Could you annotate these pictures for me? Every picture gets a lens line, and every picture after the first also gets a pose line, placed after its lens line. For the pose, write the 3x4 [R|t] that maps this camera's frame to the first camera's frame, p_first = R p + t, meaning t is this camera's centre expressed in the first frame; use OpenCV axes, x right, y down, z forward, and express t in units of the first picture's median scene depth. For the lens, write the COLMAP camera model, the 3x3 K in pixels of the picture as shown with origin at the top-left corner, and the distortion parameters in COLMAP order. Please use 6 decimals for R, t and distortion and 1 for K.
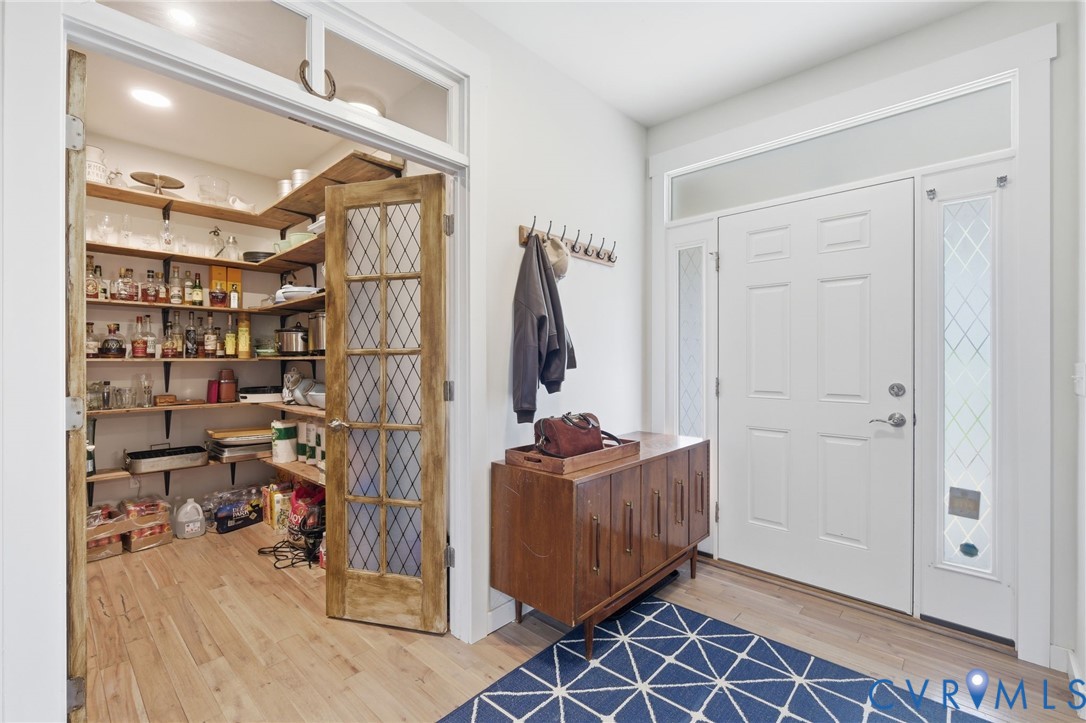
lens RADIAL K [[482.3, 0, 546.9], [0, 482.3, 360.9], [0, 0, 1]] dist [0.000198, -0.000265]
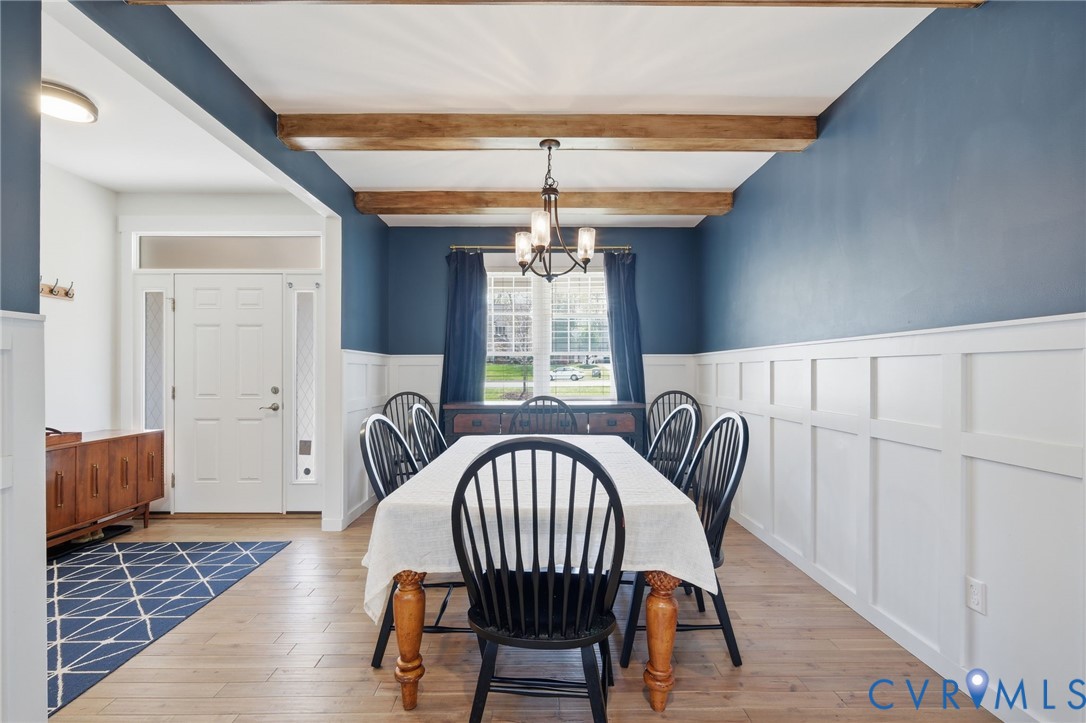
lens RADIAL K [[482.3, 0, 543.5], [0, 482.3, 371.9], [0, 0, 1]] dist [0.000198, -0.000265]
pose [[0.734026, 0.000920, 0.679120, 0.226440], [0.001561, 0.999994, -0.003042, -0.001384], [-0.679119, 0.003293, 0.734021, -0.952761]]
